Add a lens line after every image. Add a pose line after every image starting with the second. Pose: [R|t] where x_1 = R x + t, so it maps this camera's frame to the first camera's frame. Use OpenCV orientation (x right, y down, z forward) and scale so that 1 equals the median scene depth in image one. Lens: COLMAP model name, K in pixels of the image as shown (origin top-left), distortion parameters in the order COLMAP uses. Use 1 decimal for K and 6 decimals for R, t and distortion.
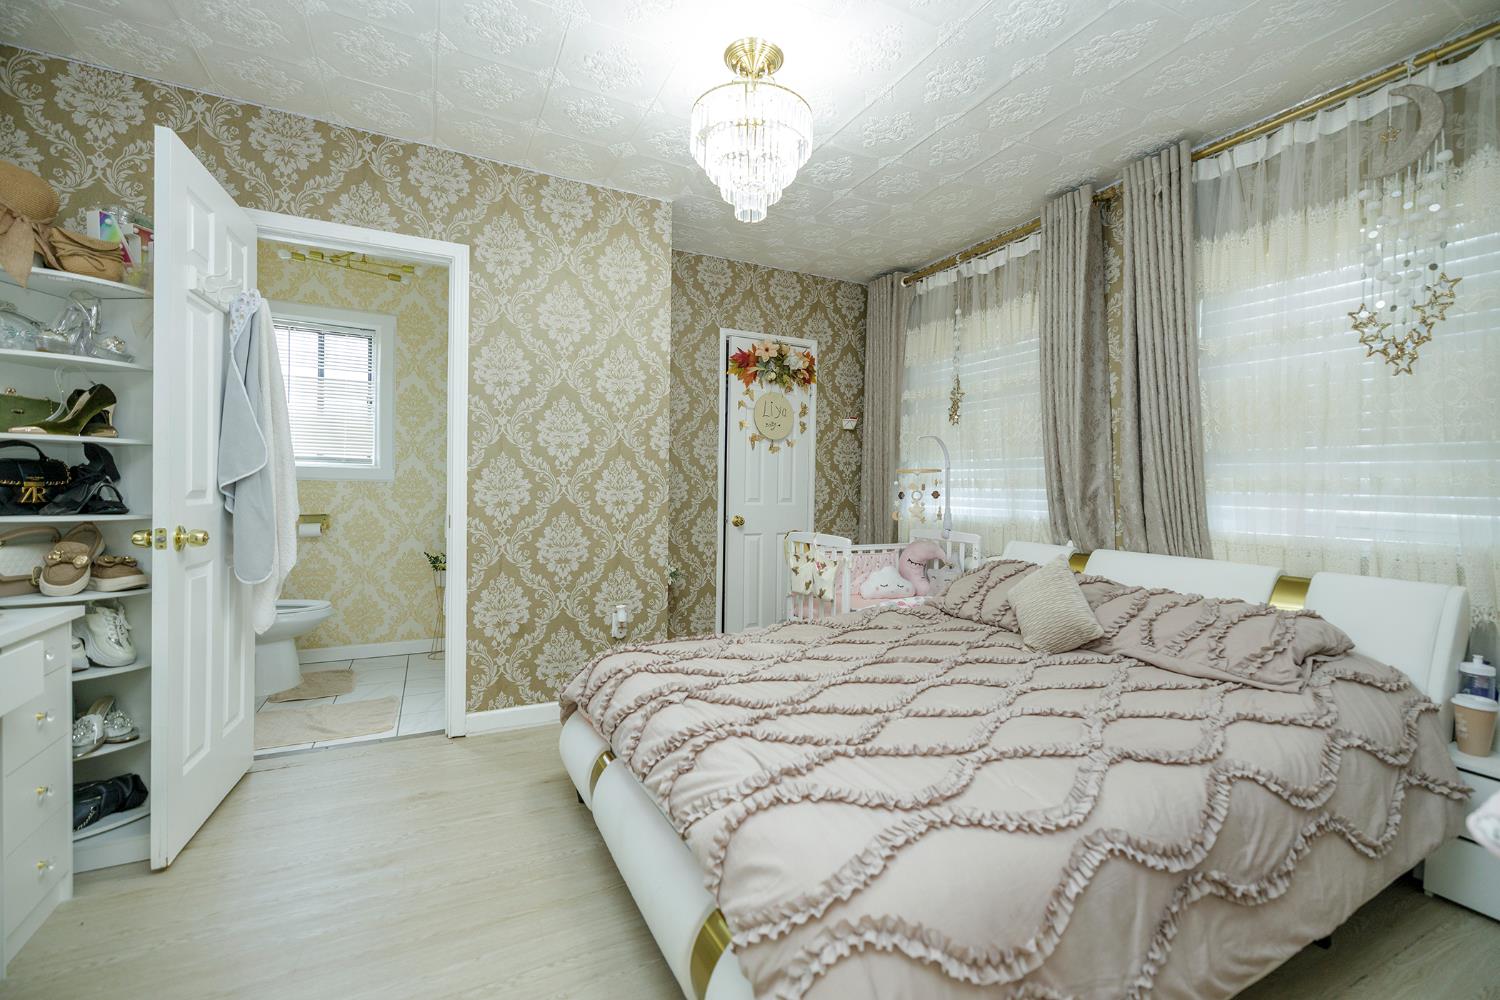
lens RADIAL K [[629.5, 0, 743.7], [0, 629.5, 495.1], [0, 0, 1]] dist [0.003921, -0.000467]
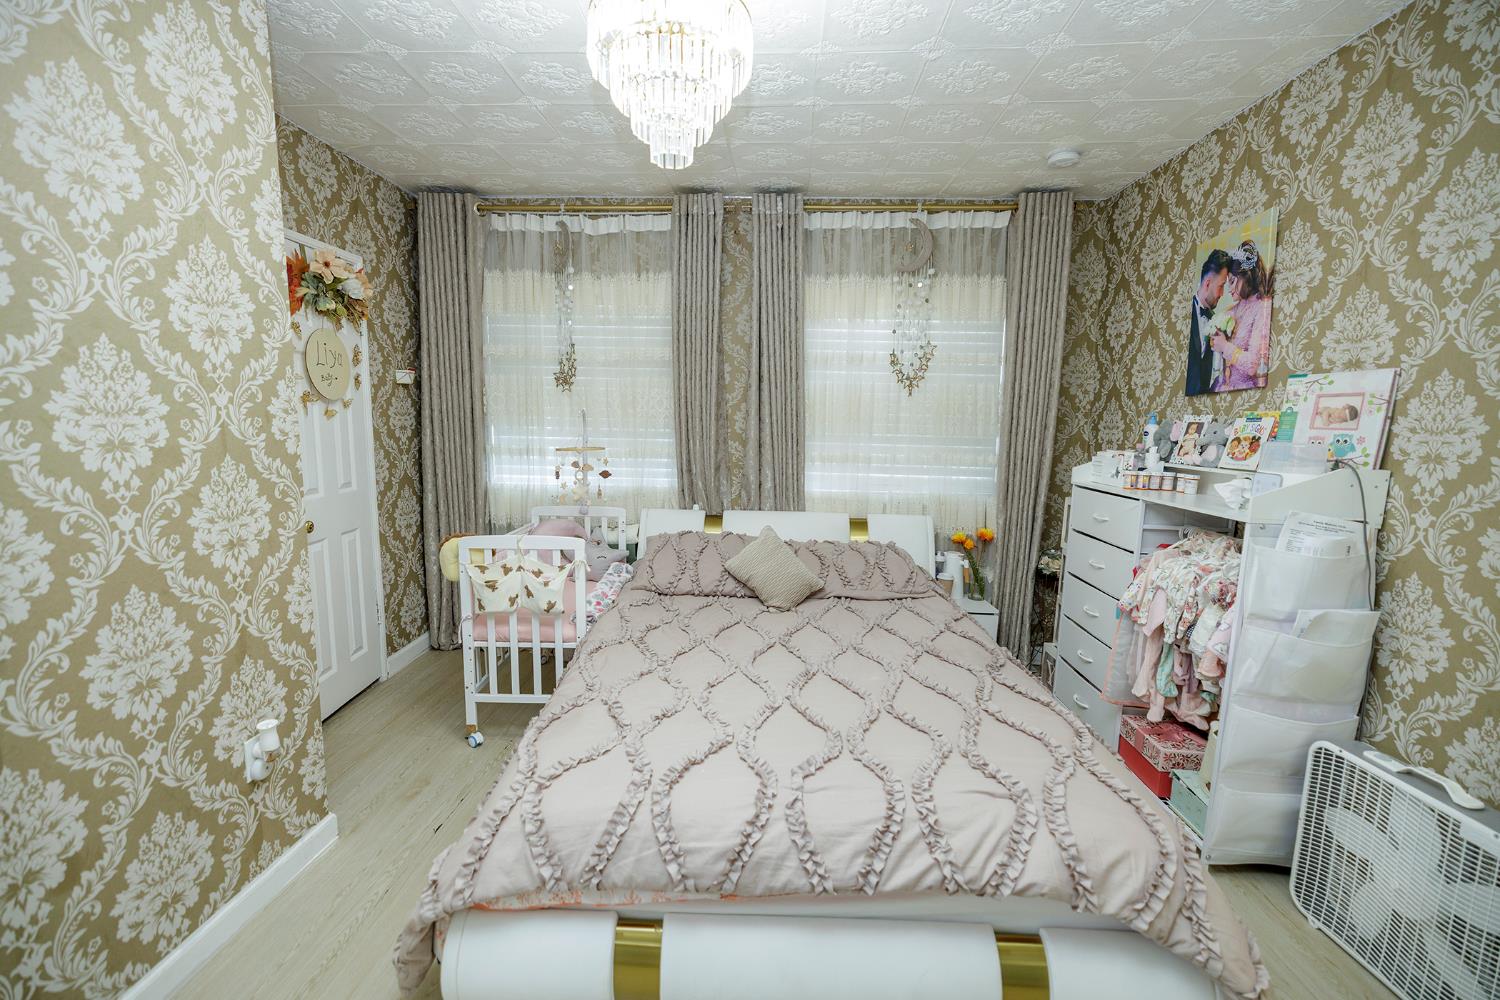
lens RADIAL K [[629.5, 0, 743.7], [0, 629.5, 495.1], [0, 0, 1]] dist [0.003921, -0.000467]
pose [[0.488604, -0.115268, 0.864858, -0.455135], [0.002594, 0.991422, 0.130671, -0.099922], [-0.872502, -0.061603, 0.484712, 0.370561]]
